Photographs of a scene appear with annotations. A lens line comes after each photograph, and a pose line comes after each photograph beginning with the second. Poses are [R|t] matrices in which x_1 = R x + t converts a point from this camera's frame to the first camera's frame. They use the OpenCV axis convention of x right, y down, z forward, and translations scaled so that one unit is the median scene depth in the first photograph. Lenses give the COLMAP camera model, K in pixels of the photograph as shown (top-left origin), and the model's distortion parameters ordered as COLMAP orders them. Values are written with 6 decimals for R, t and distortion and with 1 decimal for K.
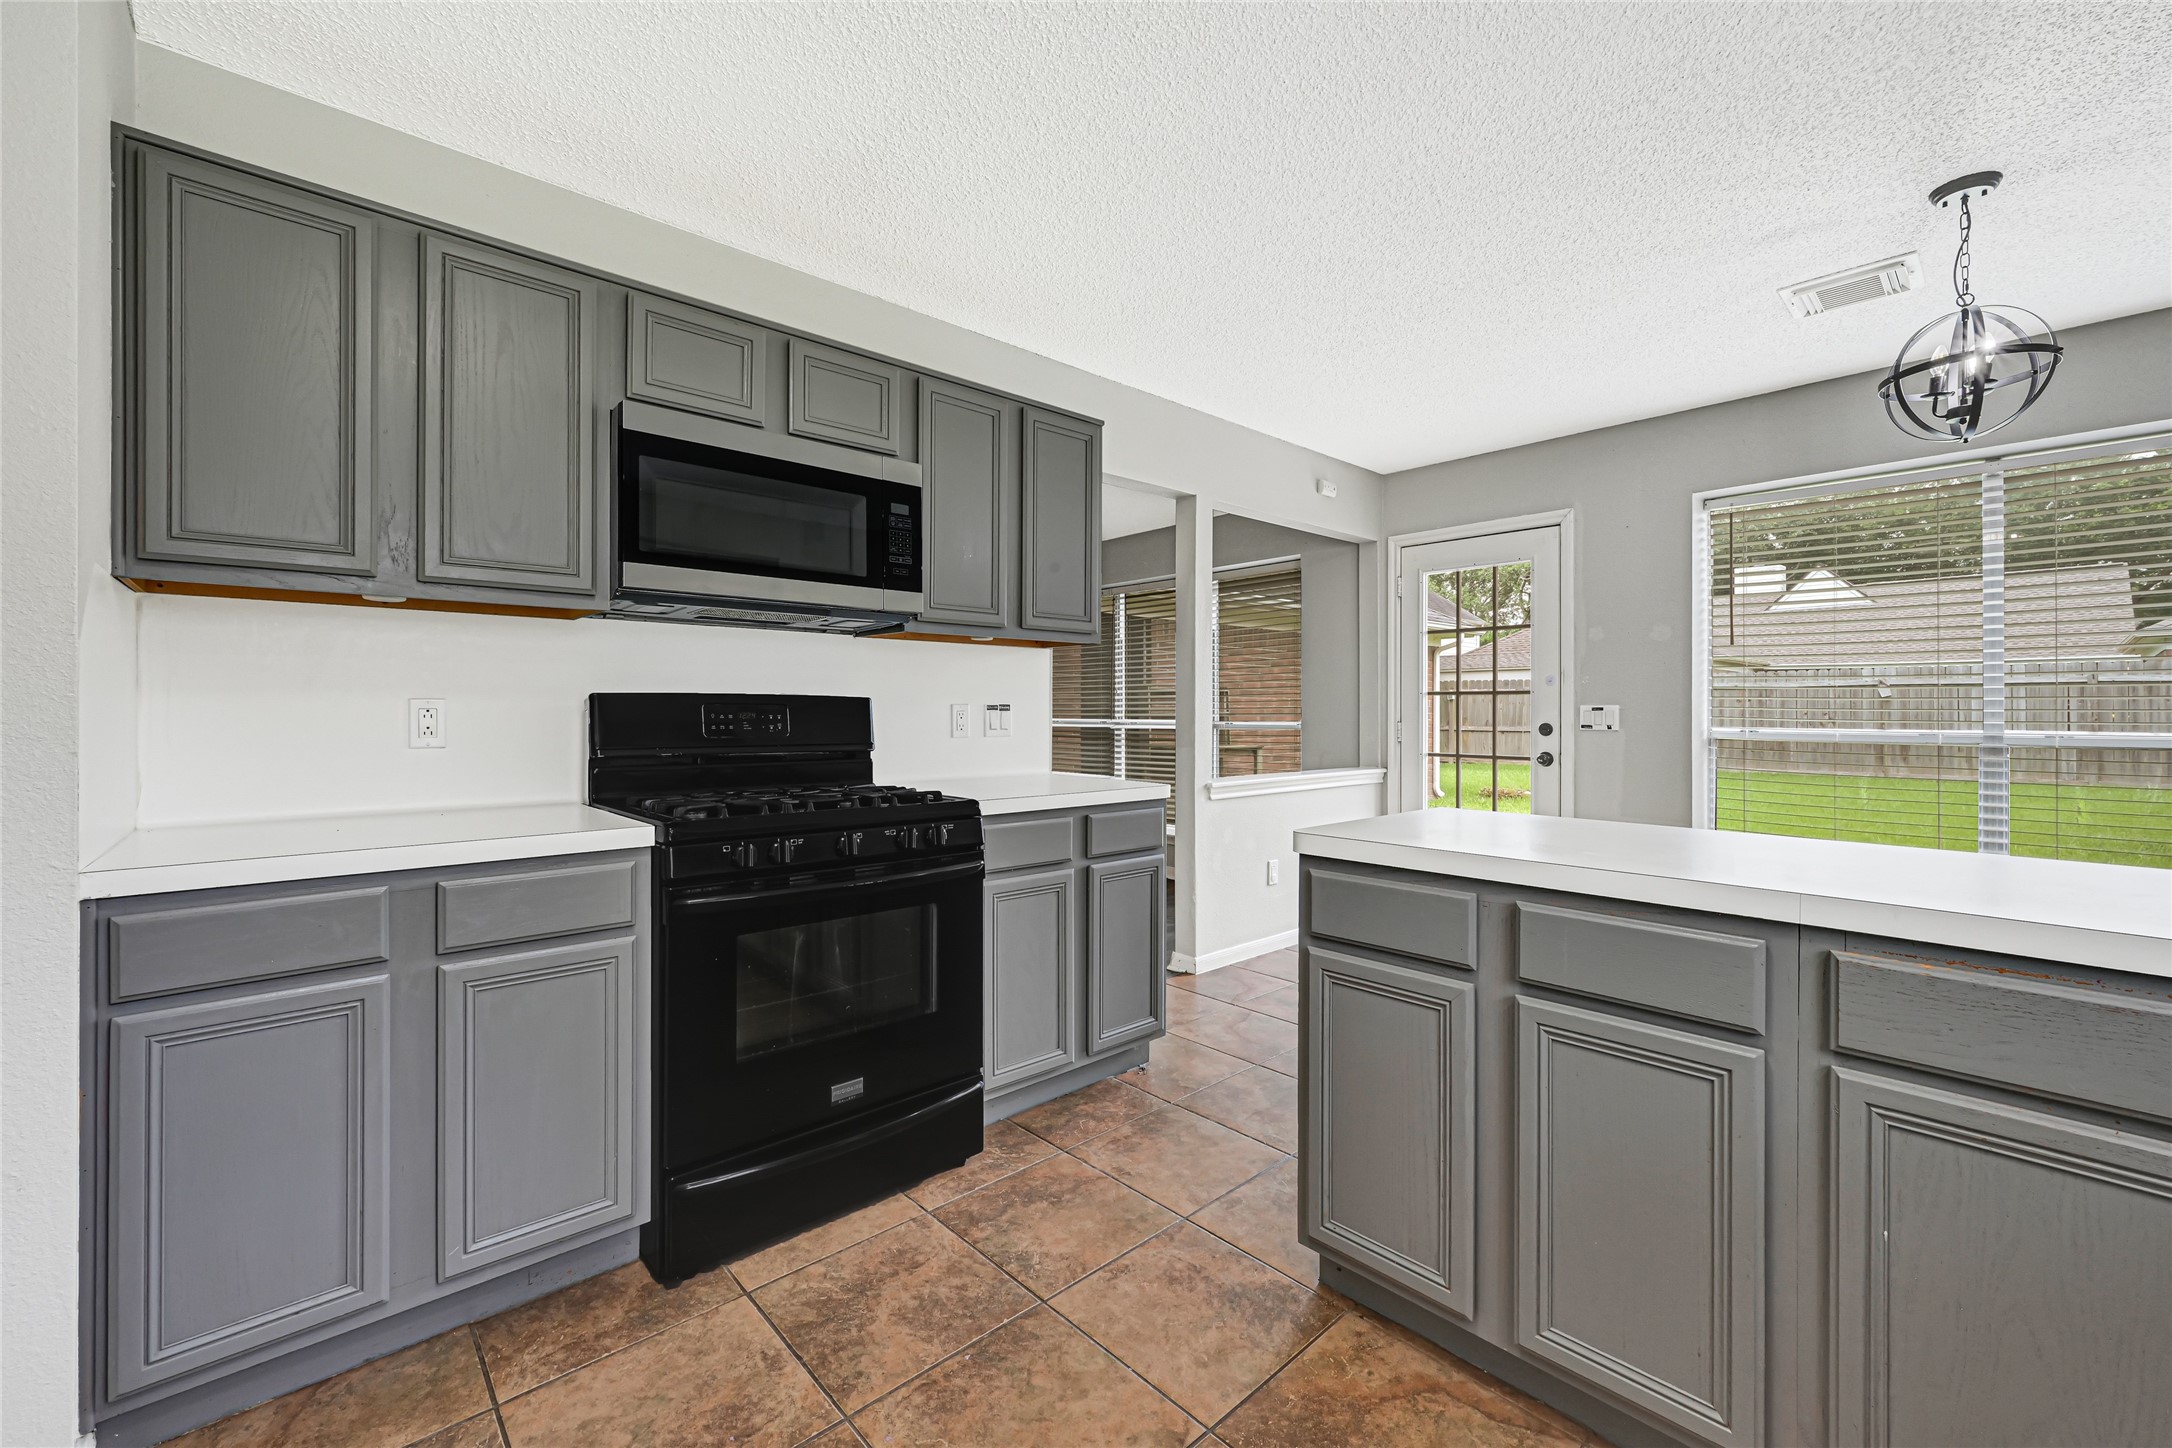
lens RADIAL K [[881.8, 0, 1085.3], [0, 881.8, 715.3], [0, 0, 1]] dist [0.001223, 0.000056]
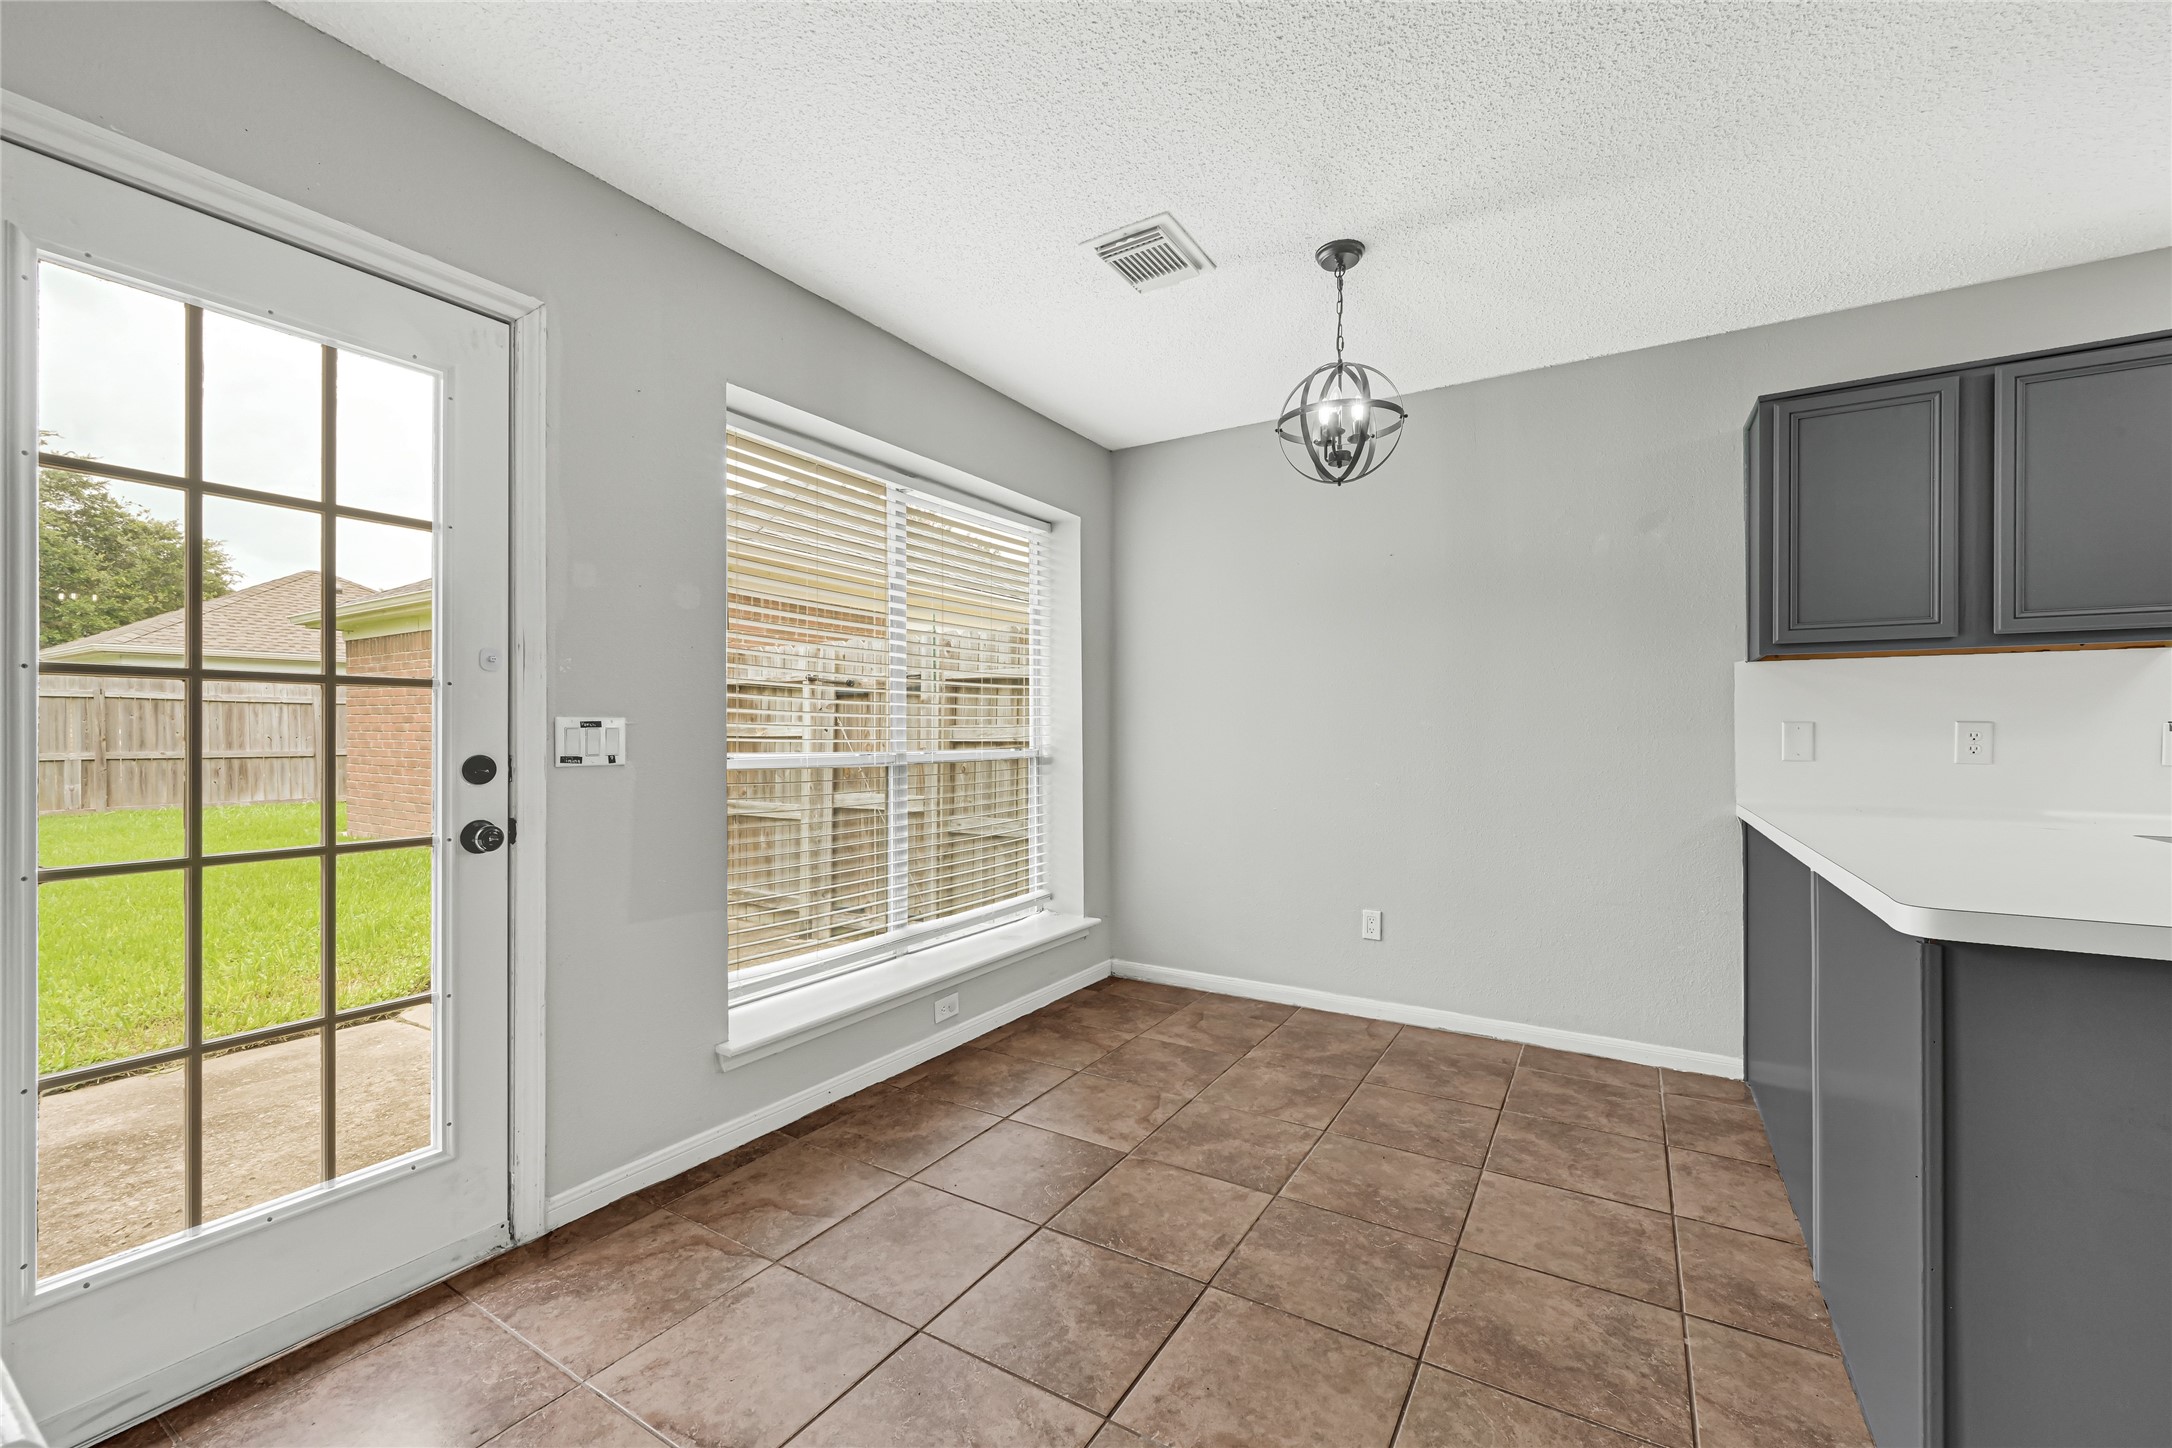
lens RADIAL K [[881.8, 0, 1084.2], [0, 881.8, 729.7], [0, 0, 1]] dist [0.001223, 0.000056]
pose [[-0.272653, -0.003104, 0.962107, 0.013409], [0.000724, 0.999994, 0.003432, -0.005457], [-0.962112, 0.001632, -0.272649, 0.853809]]
